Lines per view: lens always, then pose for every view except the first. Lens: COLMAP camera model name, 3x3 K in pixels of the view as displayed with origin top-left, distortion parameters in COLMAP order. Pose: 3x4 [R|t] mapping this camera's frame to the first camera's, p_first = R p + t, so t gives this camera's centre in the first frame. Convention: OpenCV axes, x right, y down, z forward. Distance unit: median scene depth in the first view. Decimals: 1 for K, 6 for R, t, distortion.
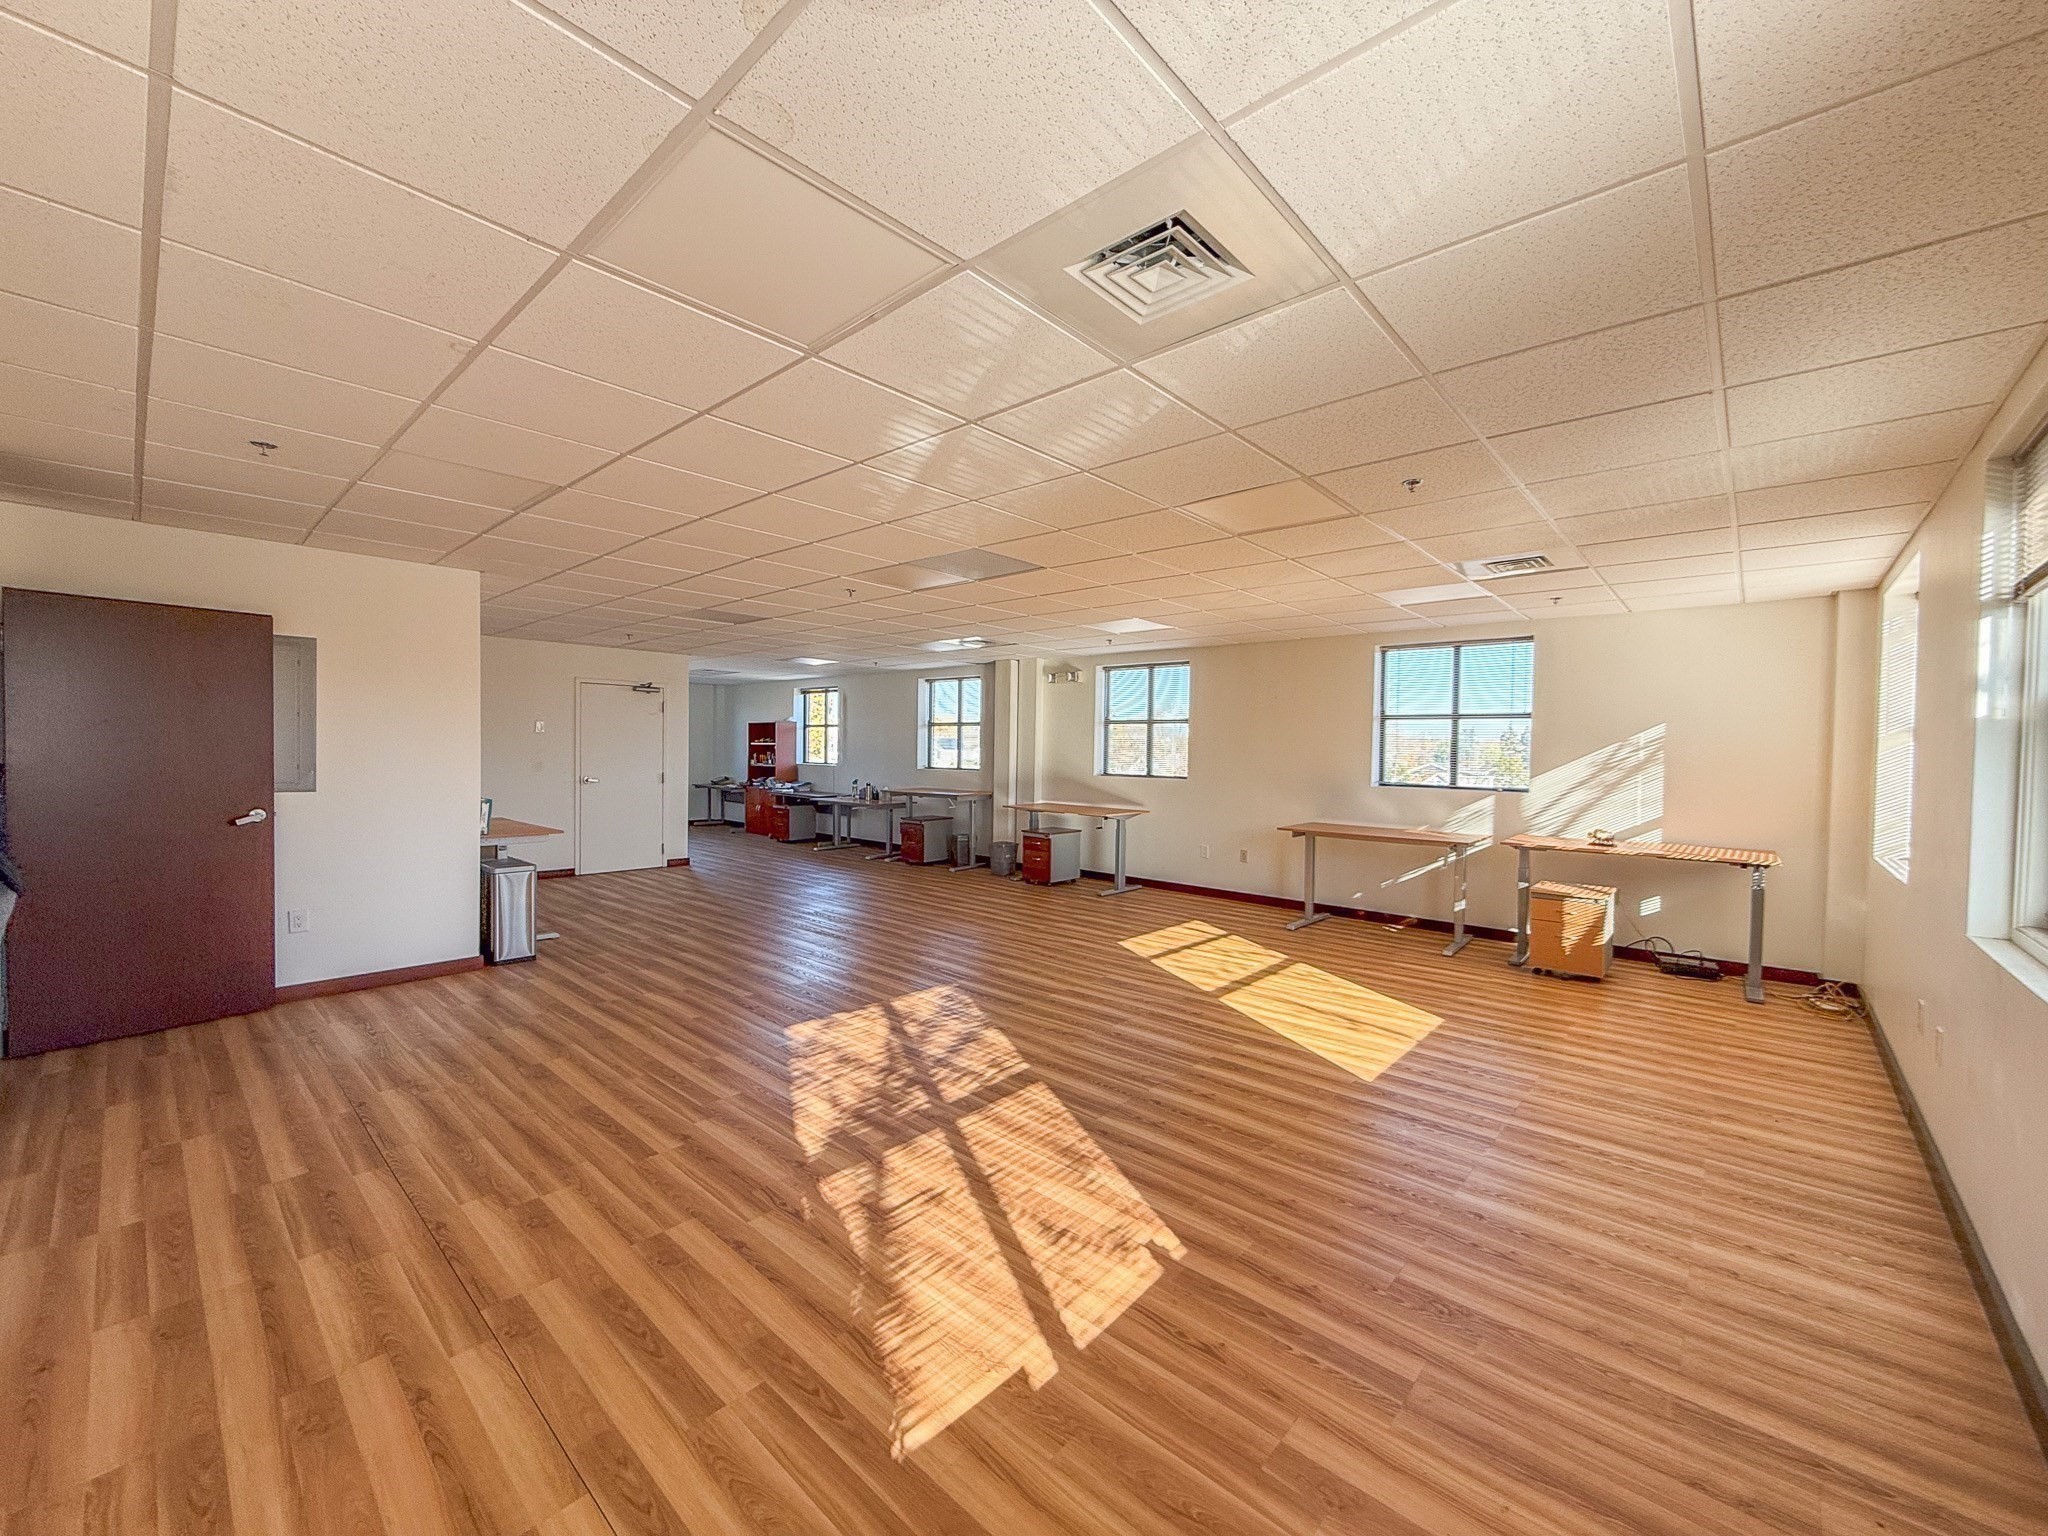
lens RADIAL K [[817.9, 0, 1017.5], [0, 817.9, 766.6], [0, 0, 1]] dist [0.002773, 0.000153]
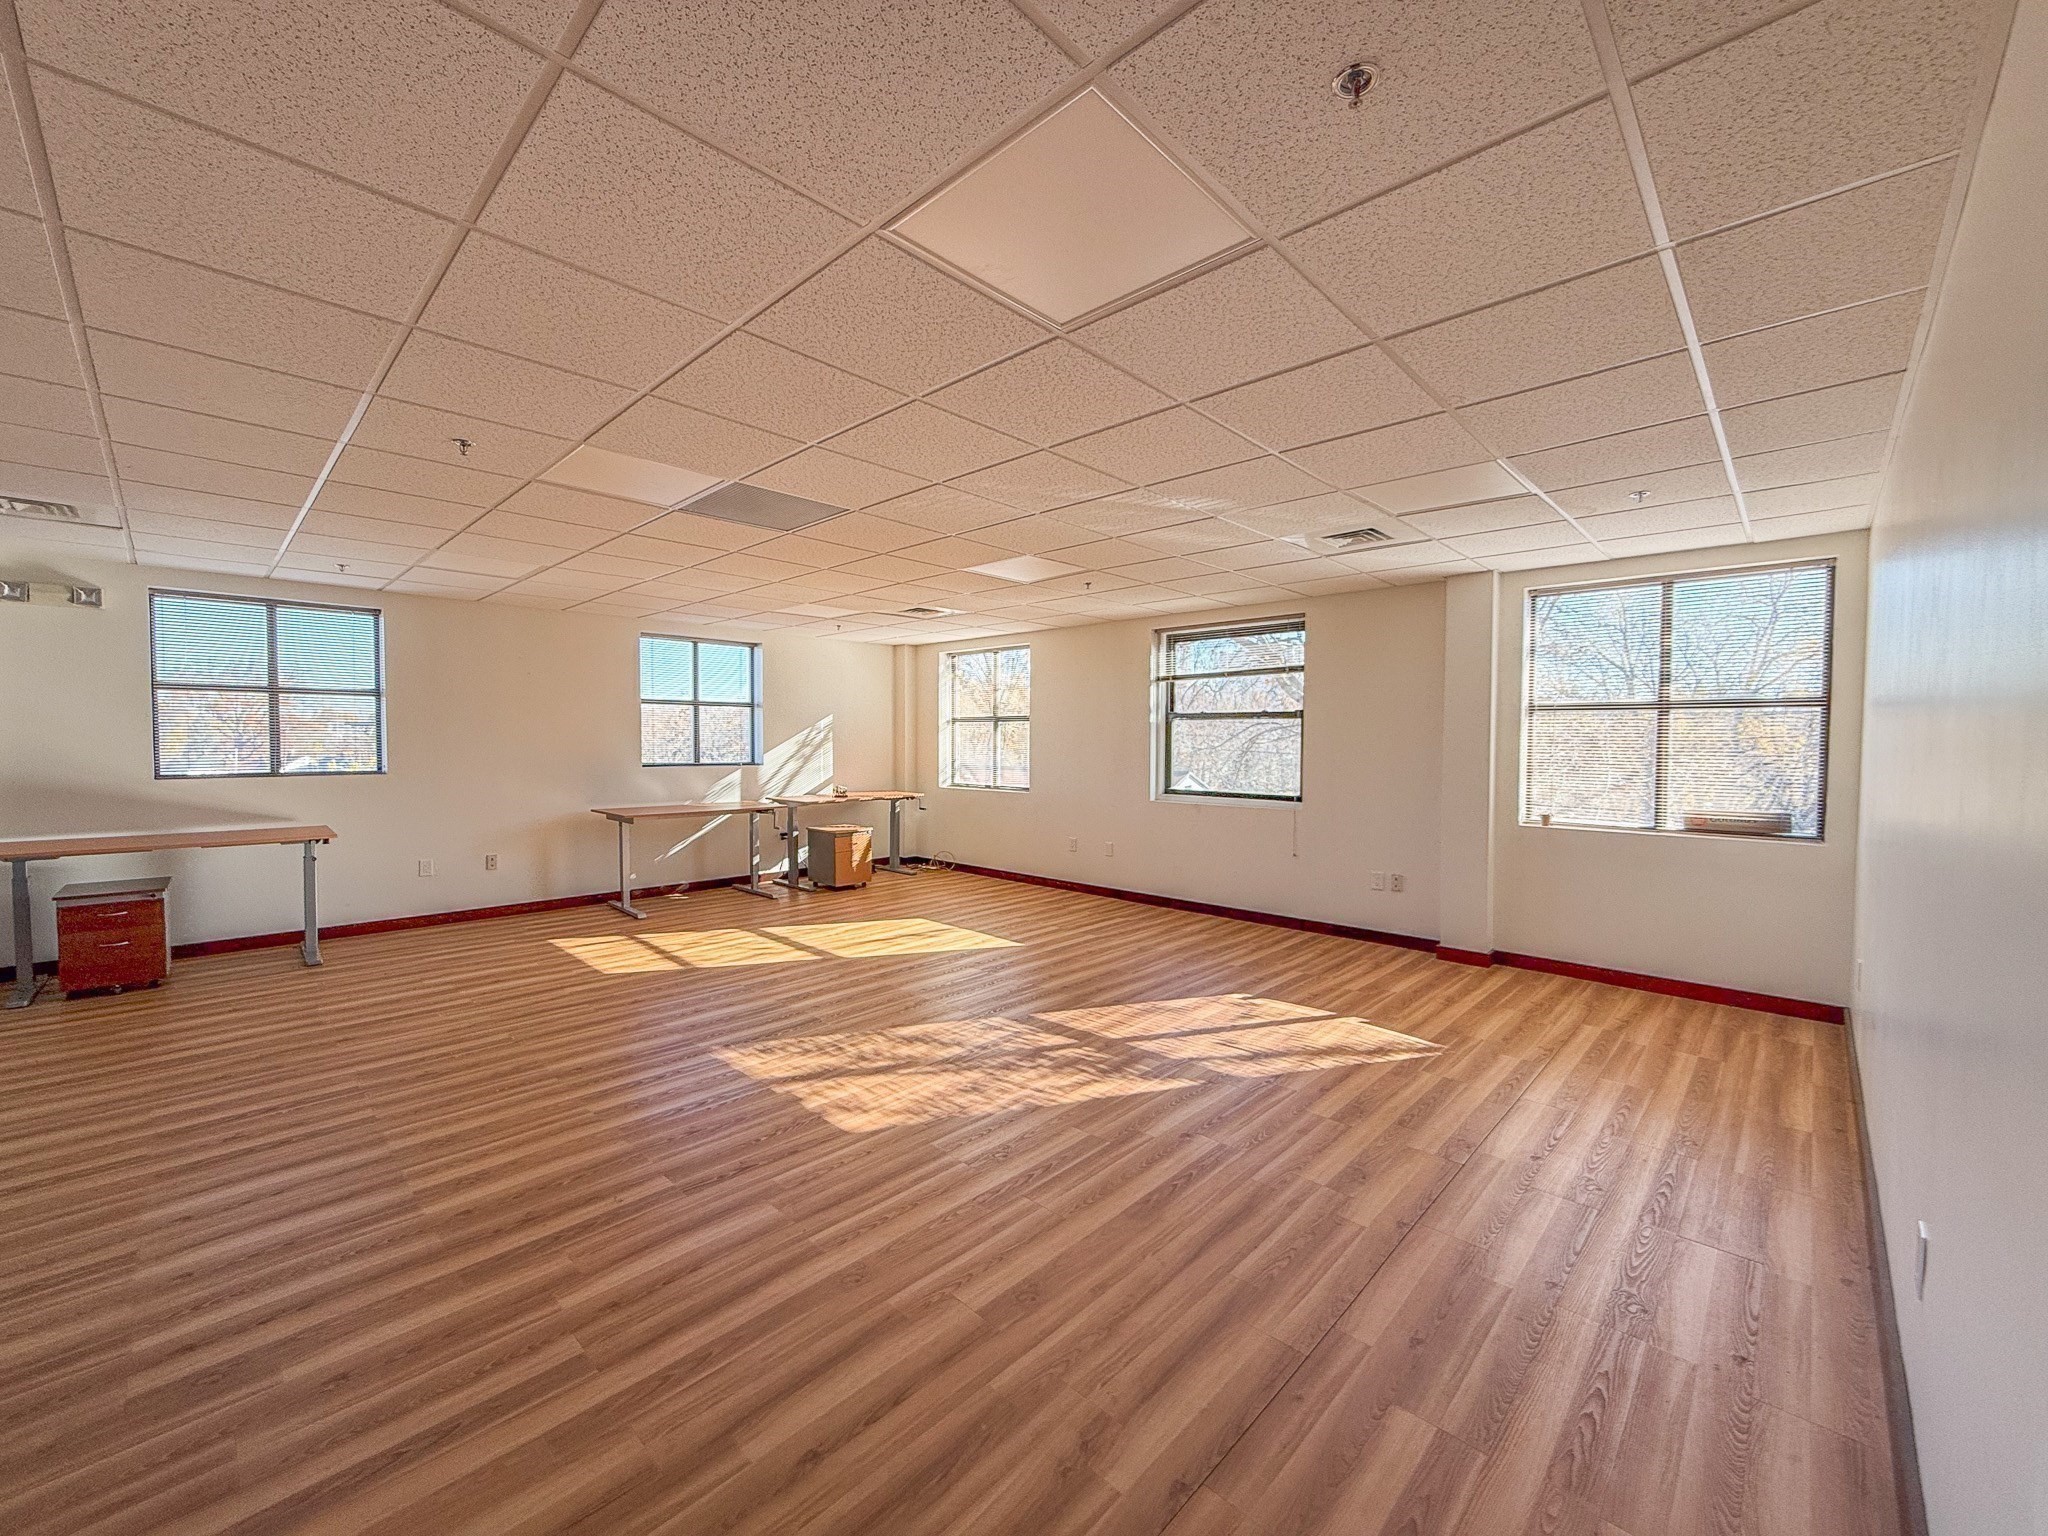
lens RADIAL K [[817.9, 0, 1017.5], [0, 817.9, 766.6], [0, 0, 1]] dist [0.002773, 0.000153]
pose [[0.030735, -0.049640, 0.998294, -0.922654], [0.018685, 0.998620, 0.049081, -0.030911], [-0.999353, 0.017145, 0.031620, 0.779197]]
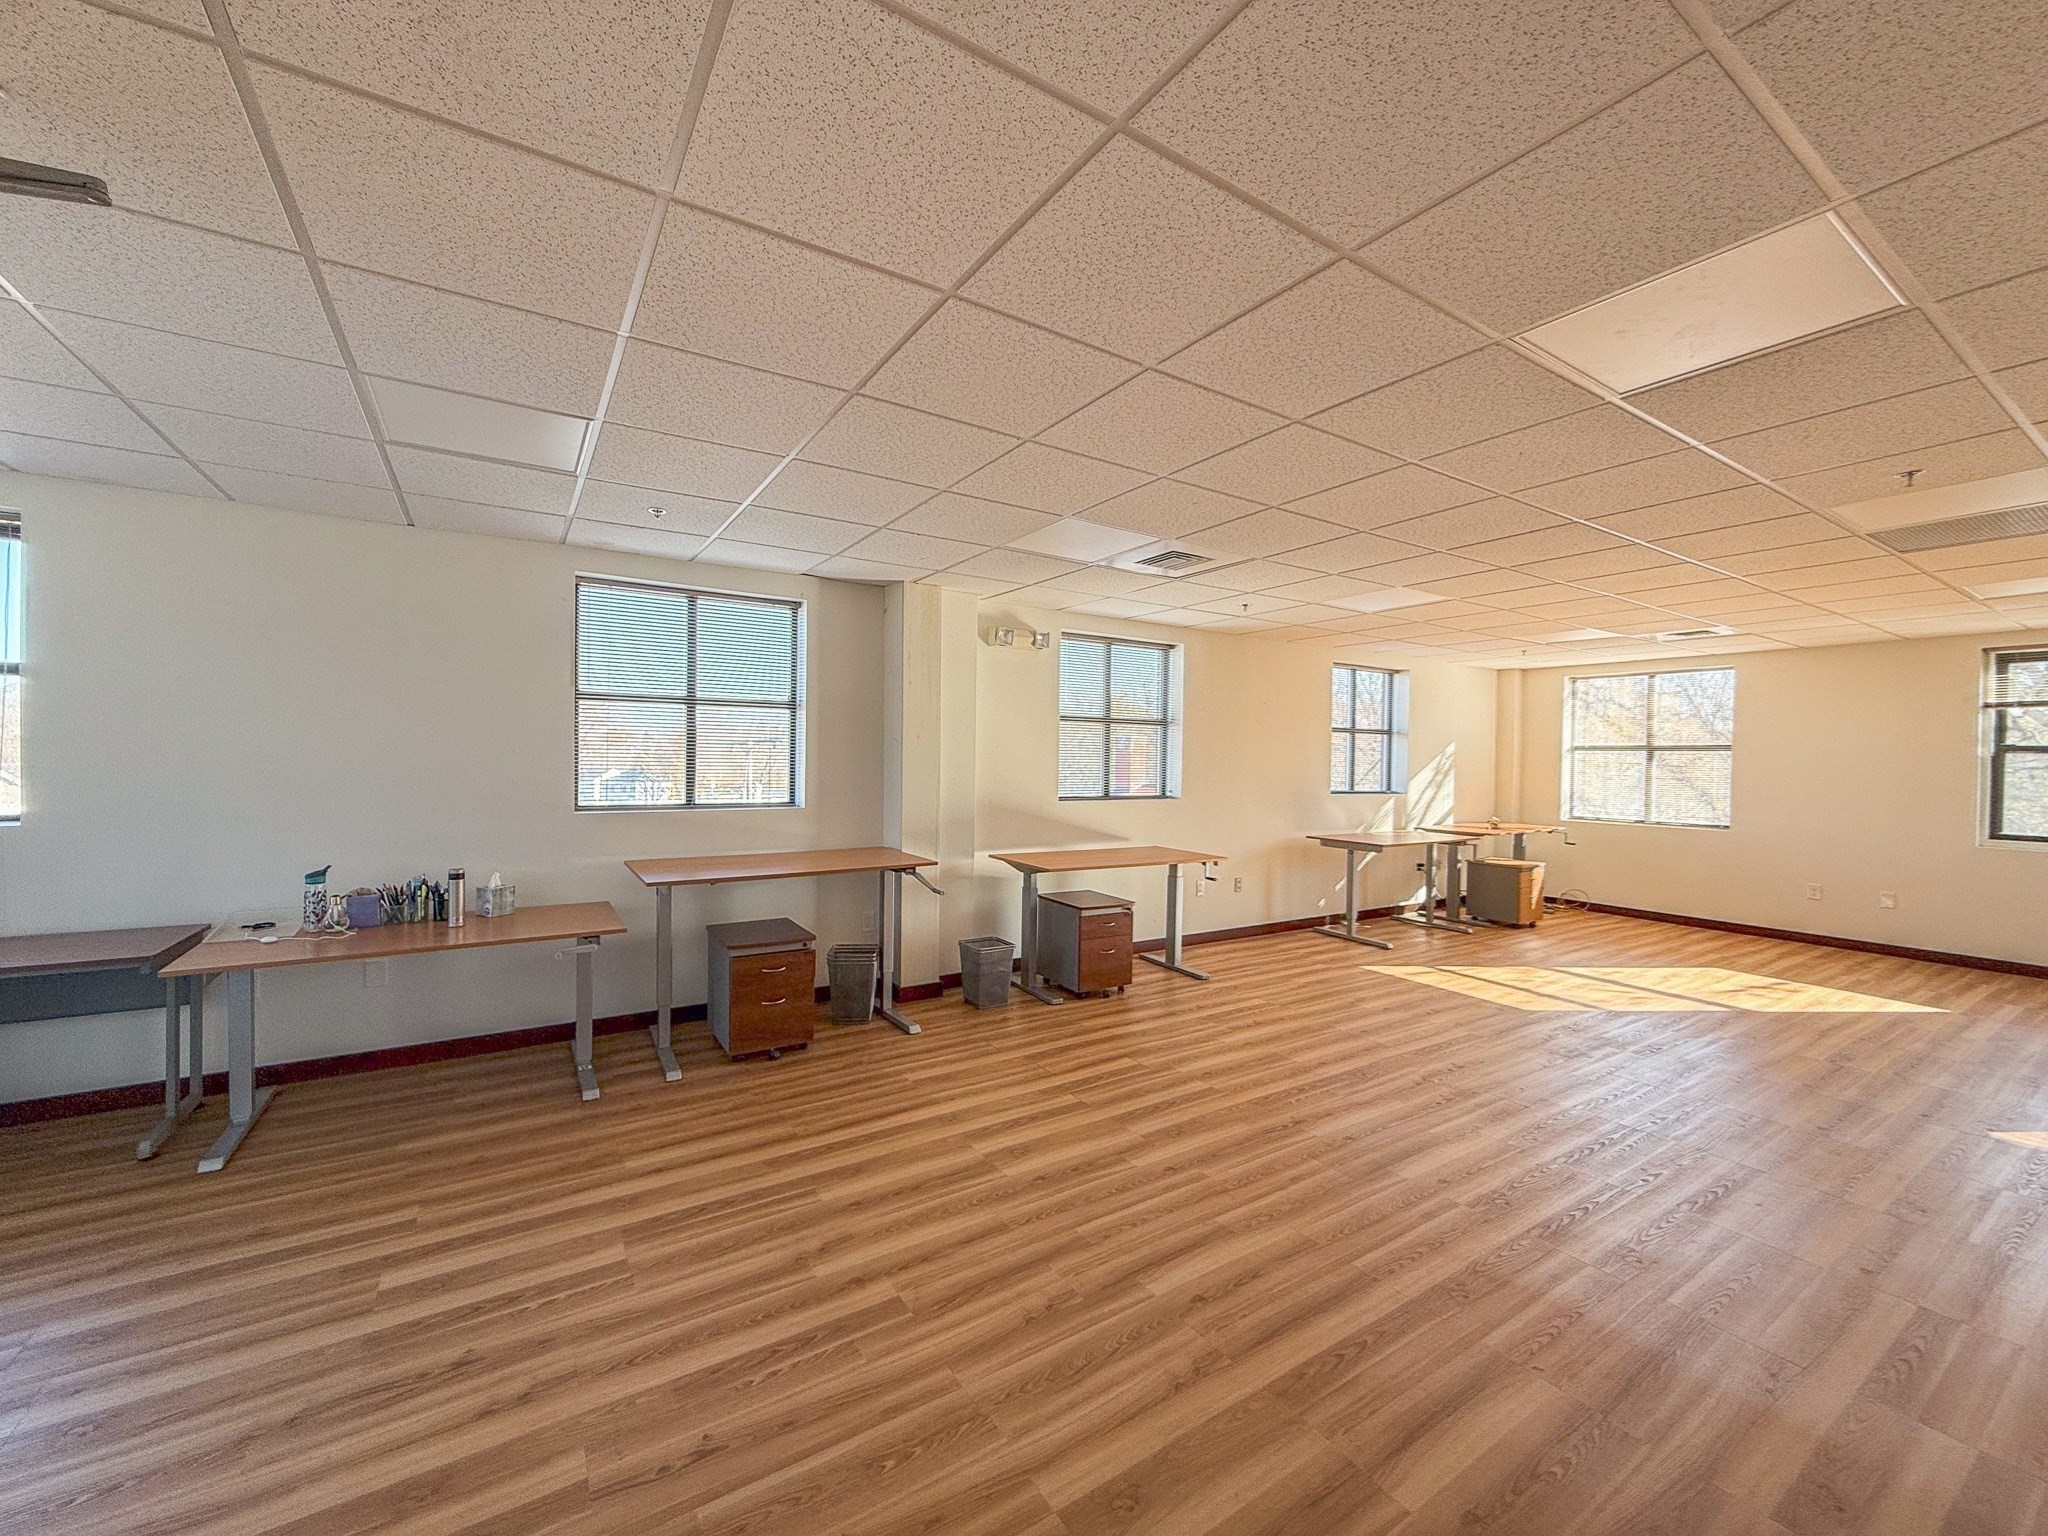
lens RADIAL K [[792.0, 0, 1017.3], [0, 792.0, 807.9], [0, 0, 1]] dist [-0.002758, -0.000153]
pose [[0.272459, -0.074393, 0.959287, -1.028130], [0.009960, 0.997171, 0.074502, -0.062942], [-0.962116, -0.010744, 0.272429, 1.756355]]
